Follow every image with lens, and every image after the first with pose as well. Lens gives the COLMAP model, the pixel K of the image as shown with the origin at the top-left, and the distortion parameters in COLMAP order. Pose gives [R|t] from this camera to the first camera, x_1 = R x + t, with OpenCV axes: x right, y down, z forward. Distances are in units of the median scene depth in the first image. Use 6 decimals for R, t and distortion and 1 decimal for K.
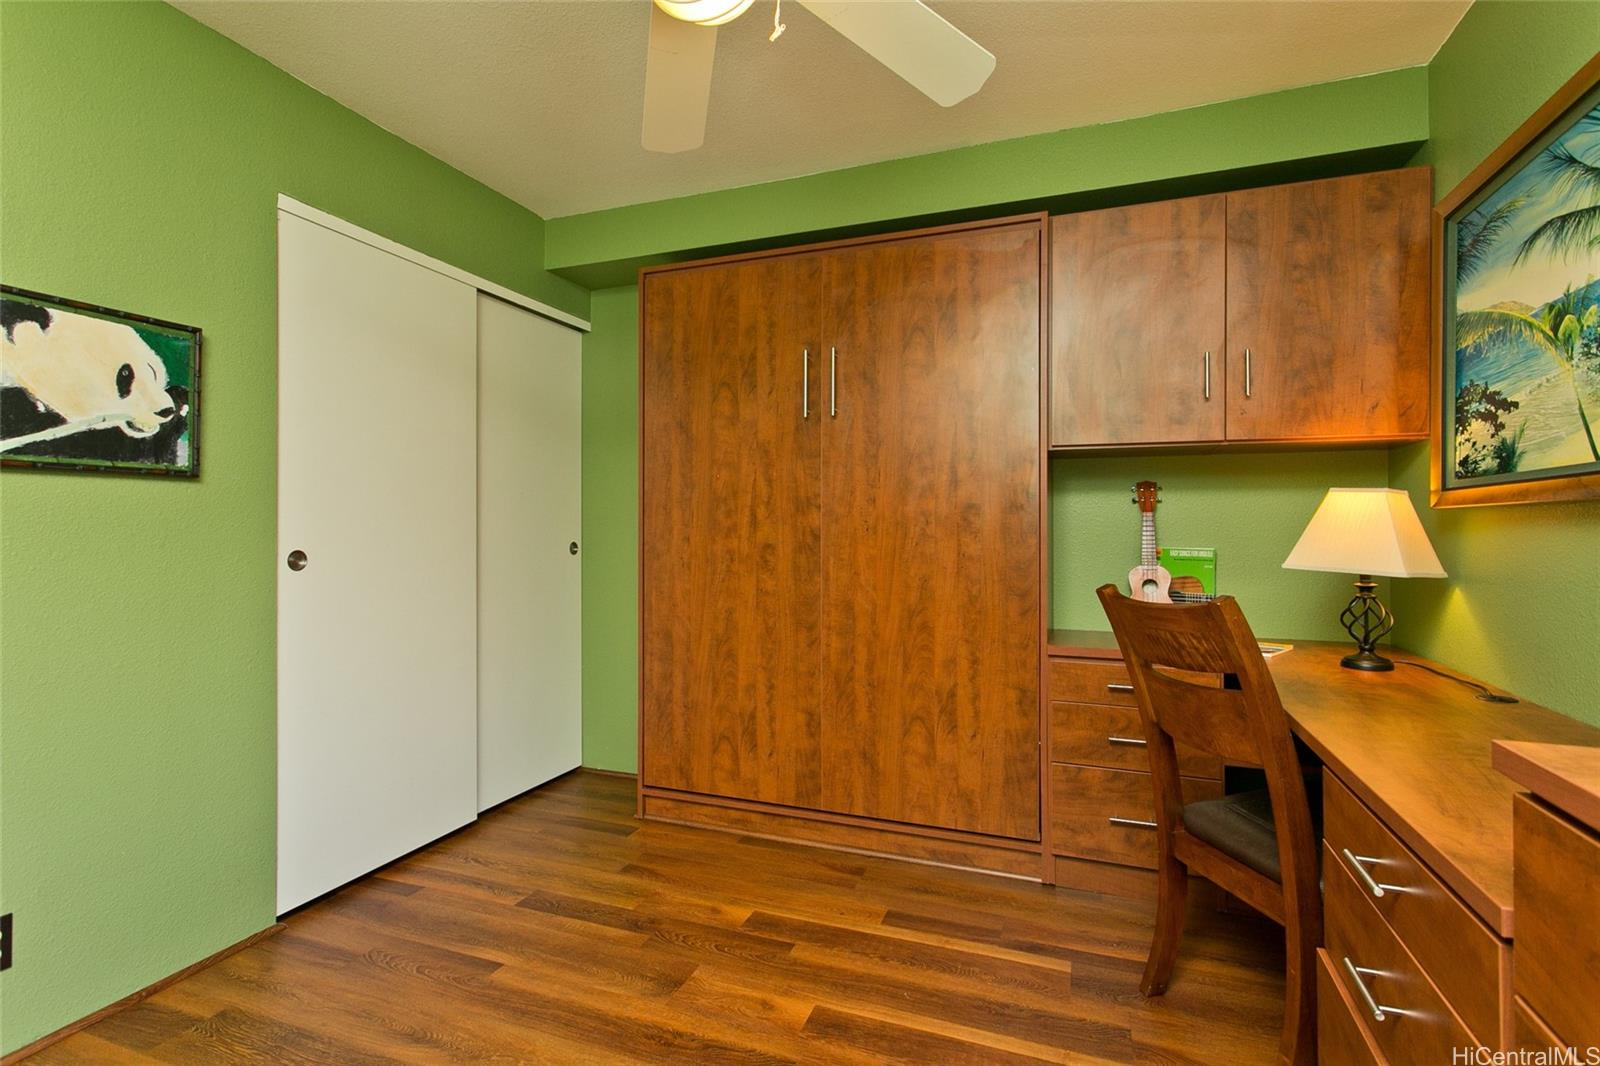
lens RADIAL K [[757.1, 0, 798.2], [0, 757.1, 527.6], [0, 0, 1]] dist [-0.001215, 0.001342]
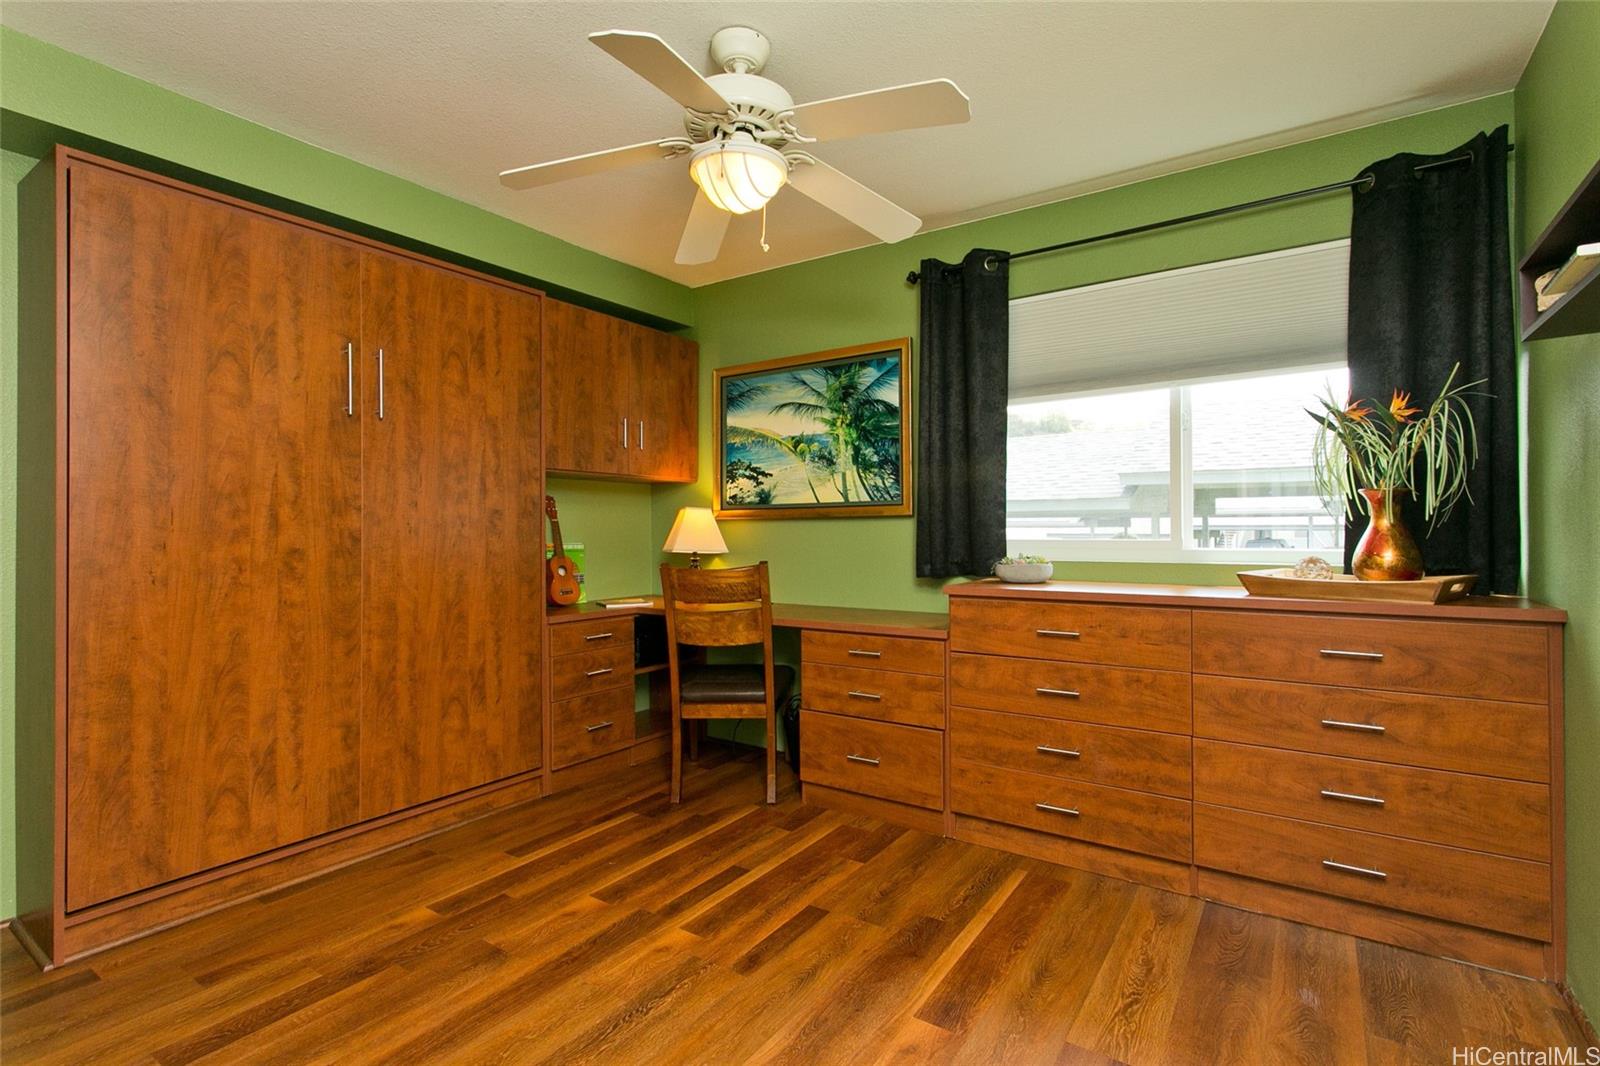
lens RADIAL K [[757.1, 0, 791.0], [0, 757.1, 530.6], [0, 0, 1]] dist [-0.001215, 0.001342]
pose [[0.241515, -0.004735, 0.970386, -0.791578], [0.004589, 0.999982, 0.003738, -0.000300], [-0.970386, 0.003550, 0.241533, 0.236809]]
